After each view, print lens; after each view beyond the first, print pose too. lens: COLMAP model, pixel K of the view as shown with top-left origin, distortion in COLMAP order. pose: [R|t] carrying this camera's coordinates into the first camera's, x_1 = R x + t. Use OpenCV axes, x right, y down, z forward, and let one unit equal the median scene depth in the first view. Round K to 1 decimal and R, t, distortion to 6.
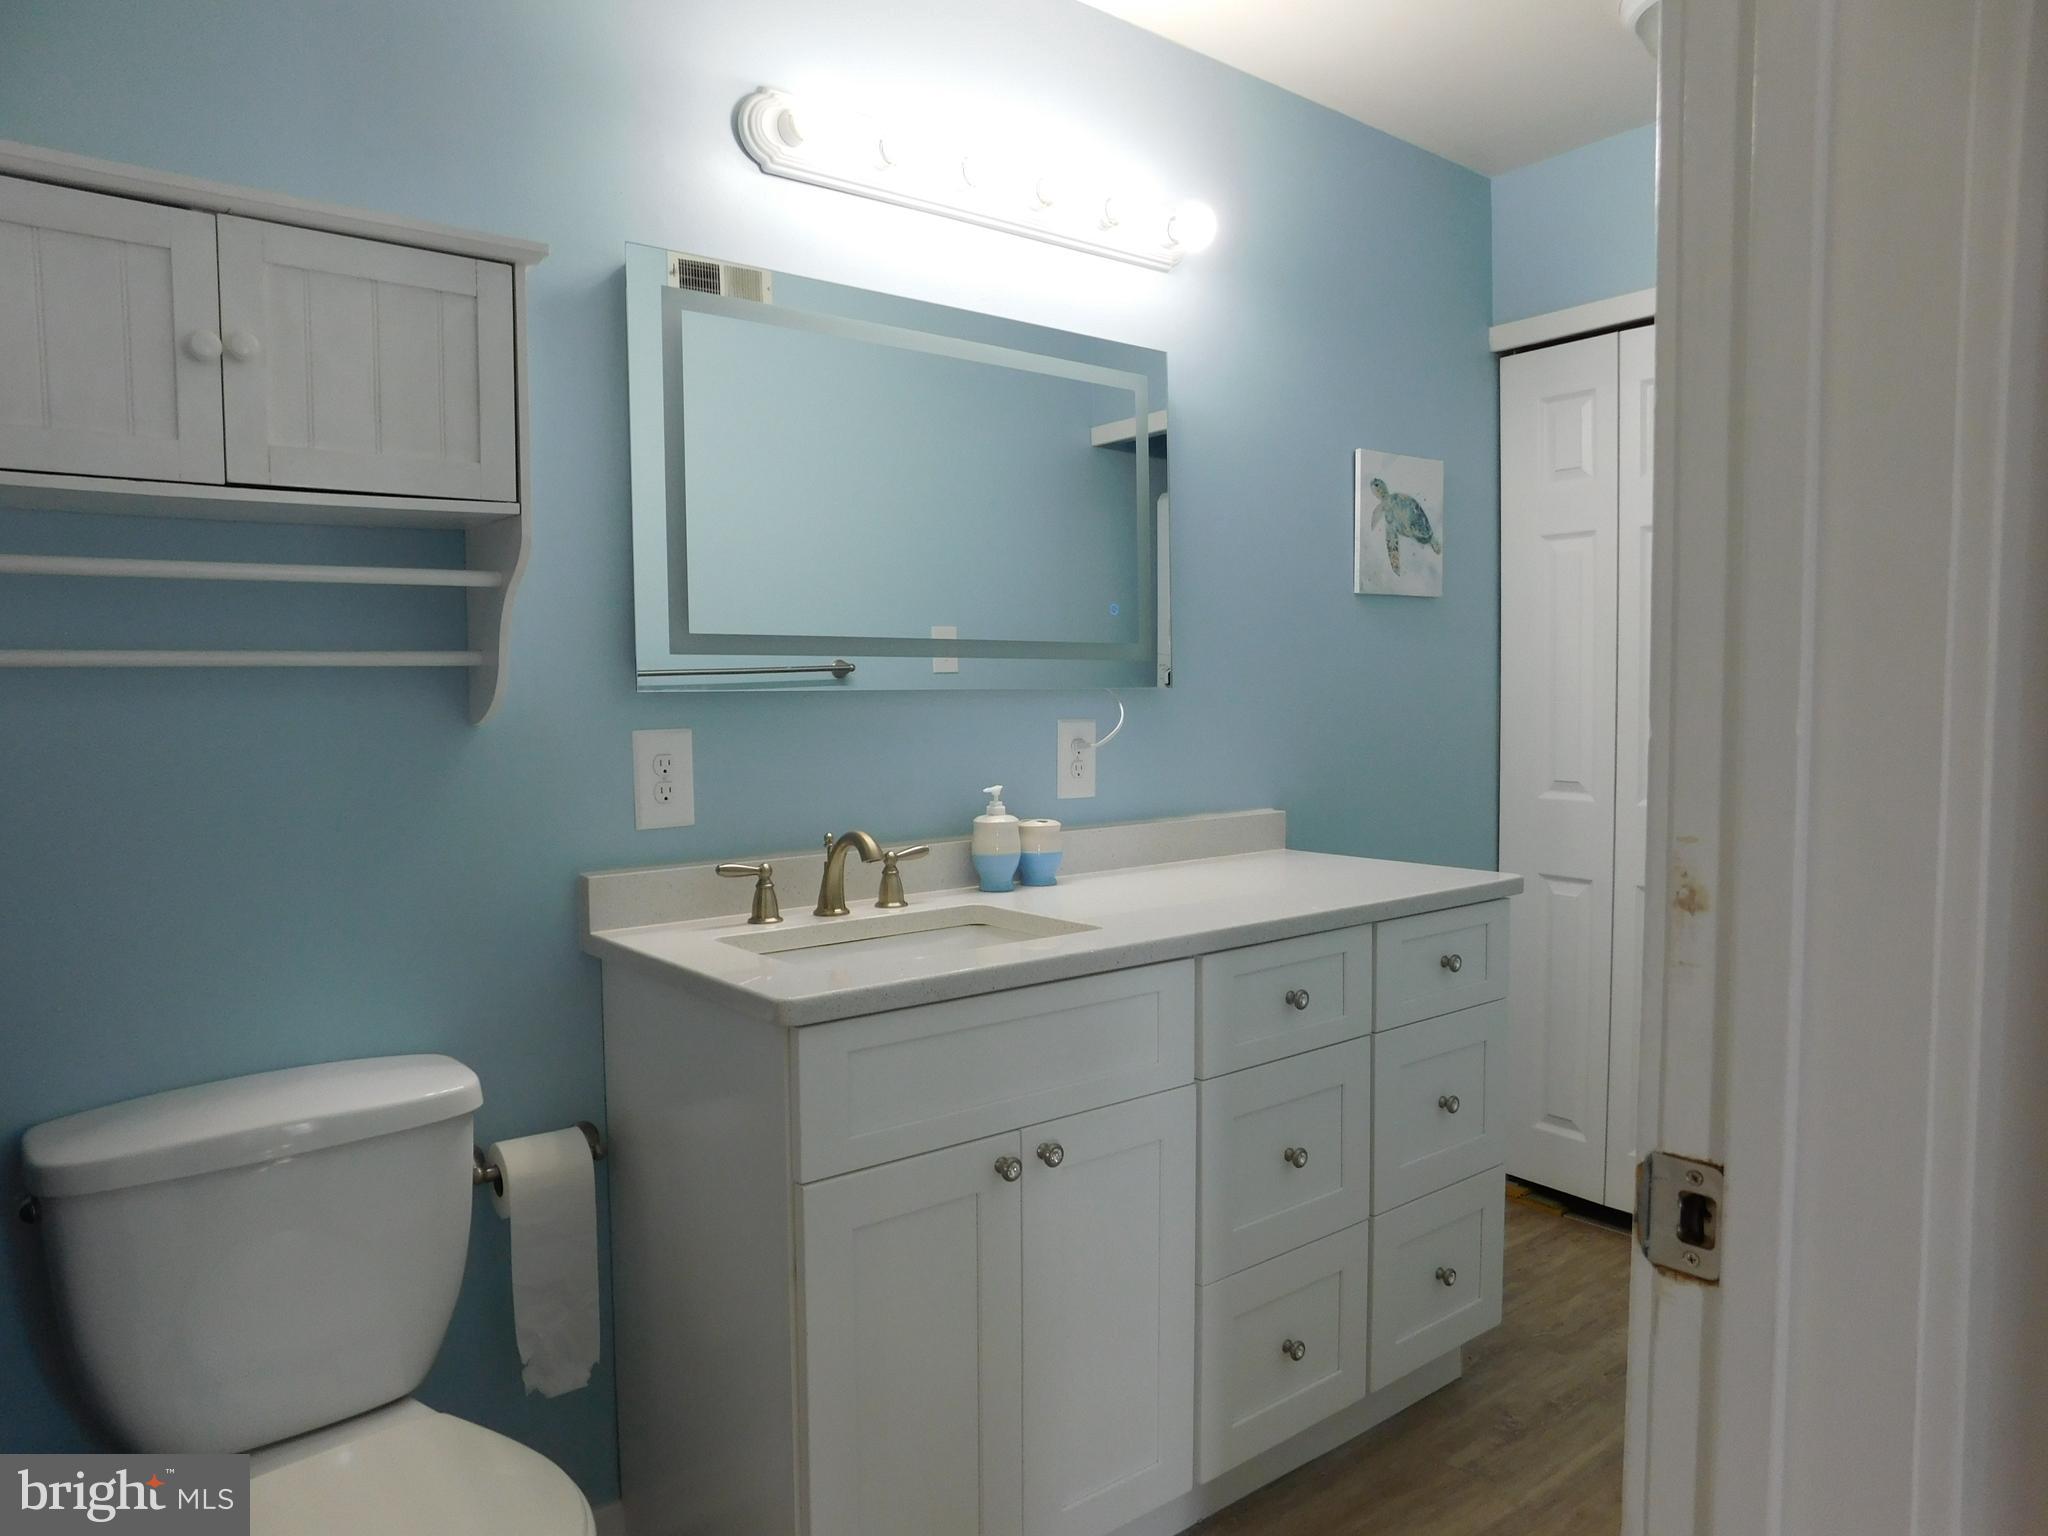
lens RADIAL K [[1327.0, 0, 1029.0], [0, 1327.0, 763.9], [0, 0, 1]] dist [-0.089736, 0.060206]
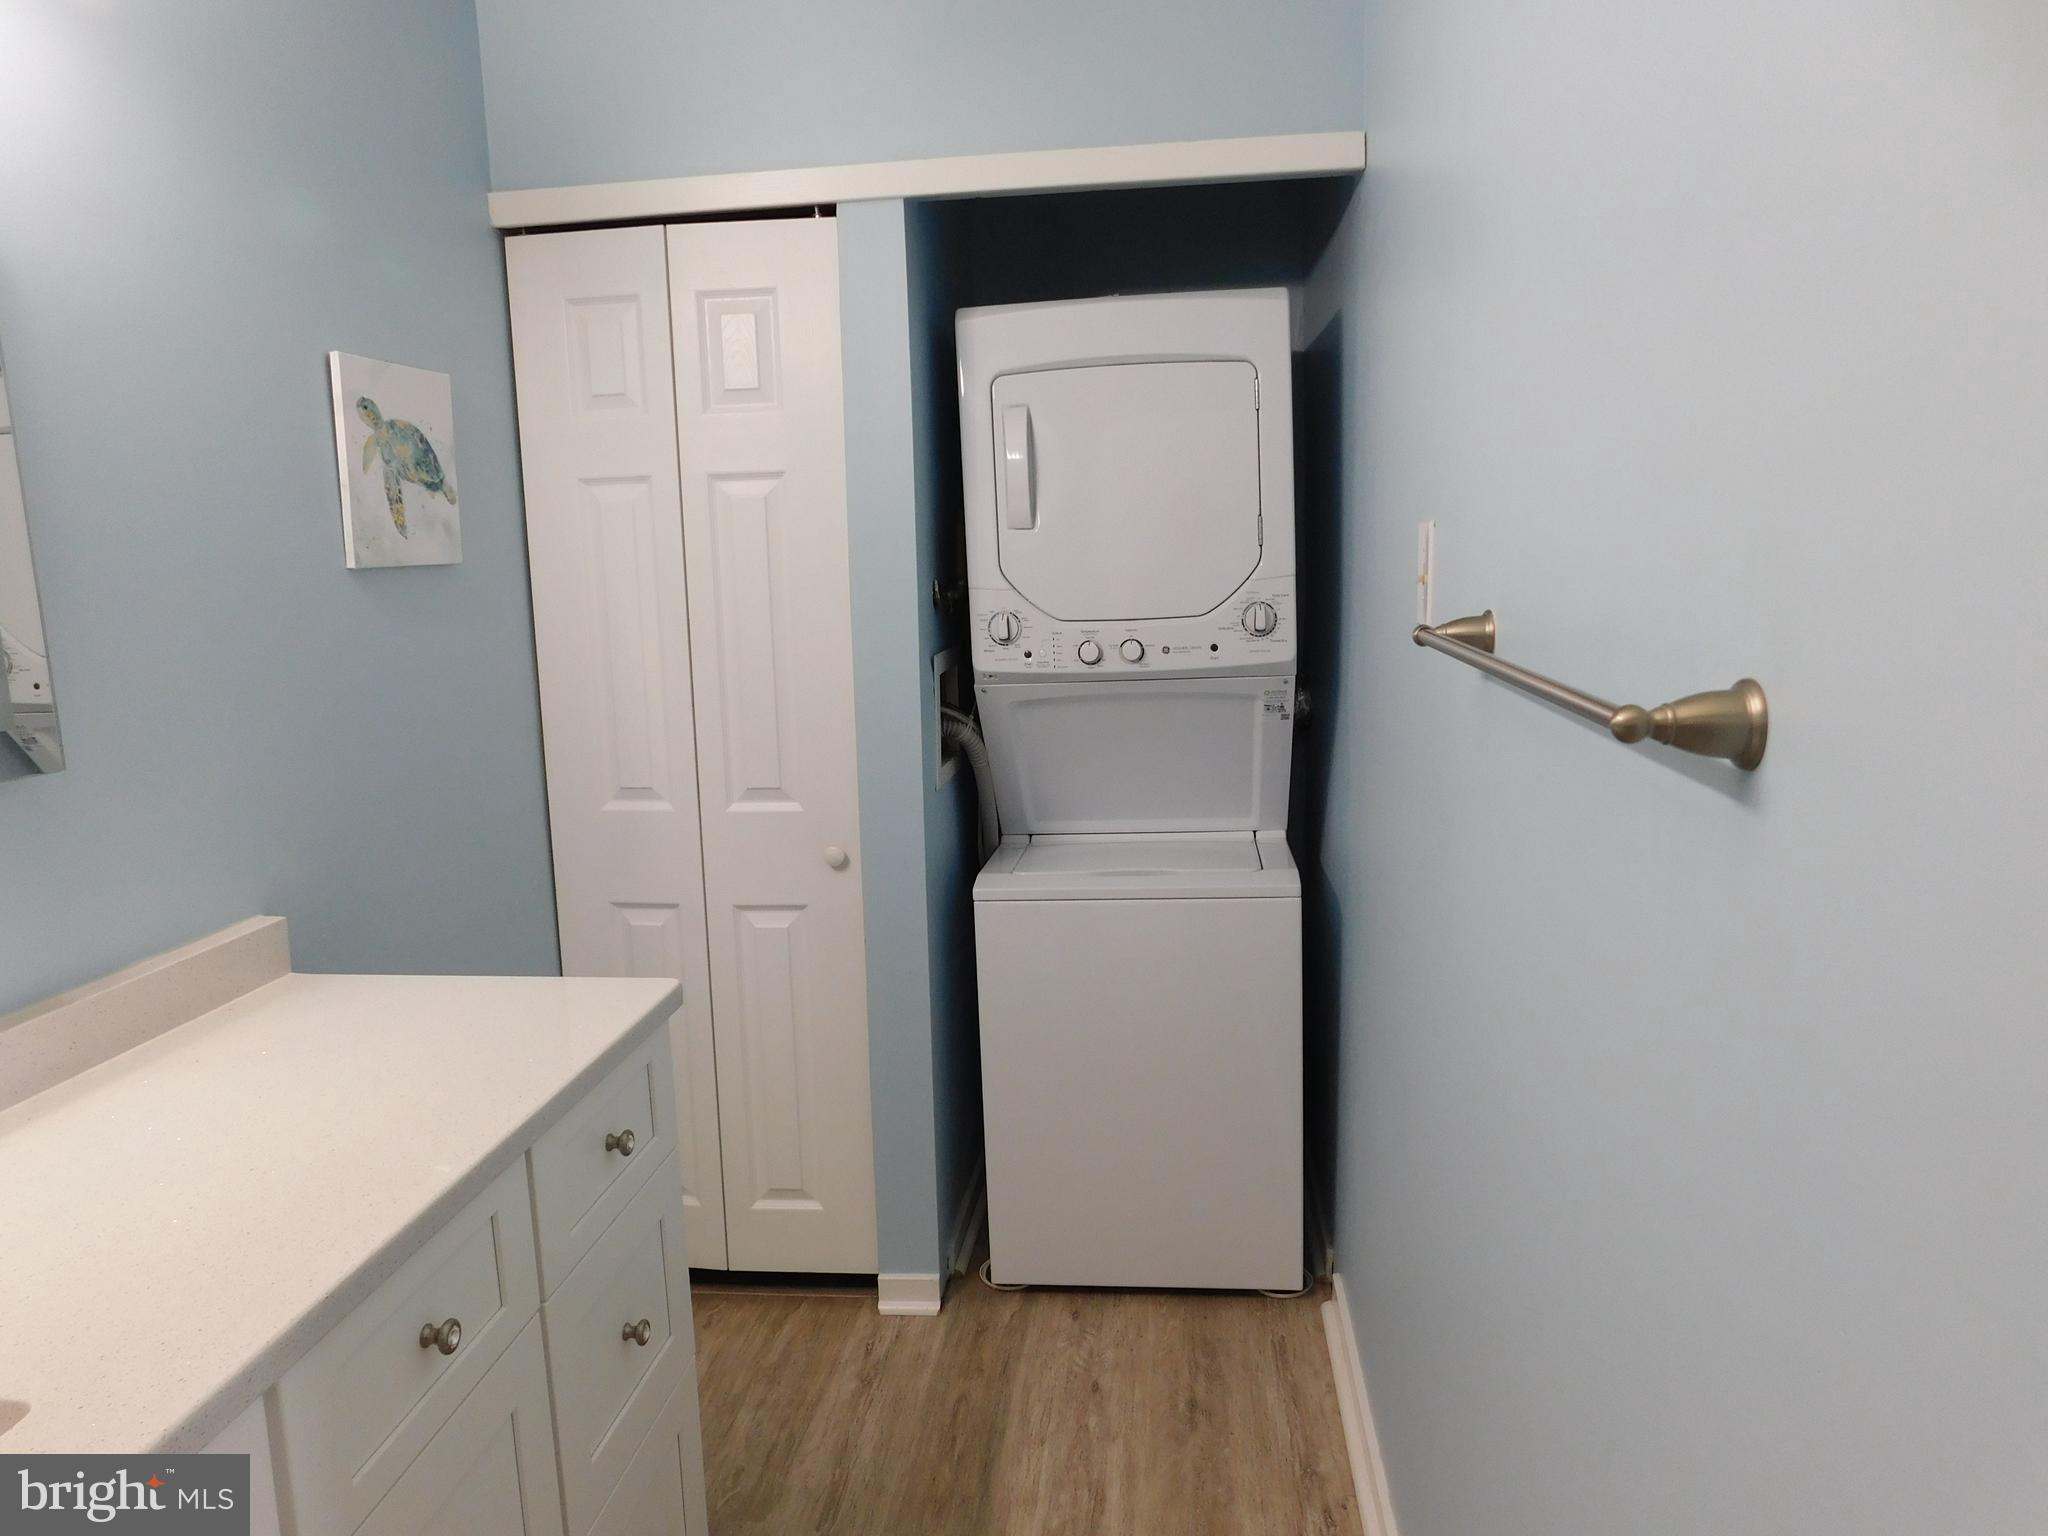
lens RADIAL K [[1327.0, 0, 1029.0], [0, 1327.0, 763.9], [0, 0, 1]] dist [-0.089736, 0.060206]
pose [[0.695962, -0.120561, 0.707886, 0.005964], [0.060321, 0.992136, 0.109667, -0.079360], [-0.715541, -0.033623, 0.697761, 0.271476]]
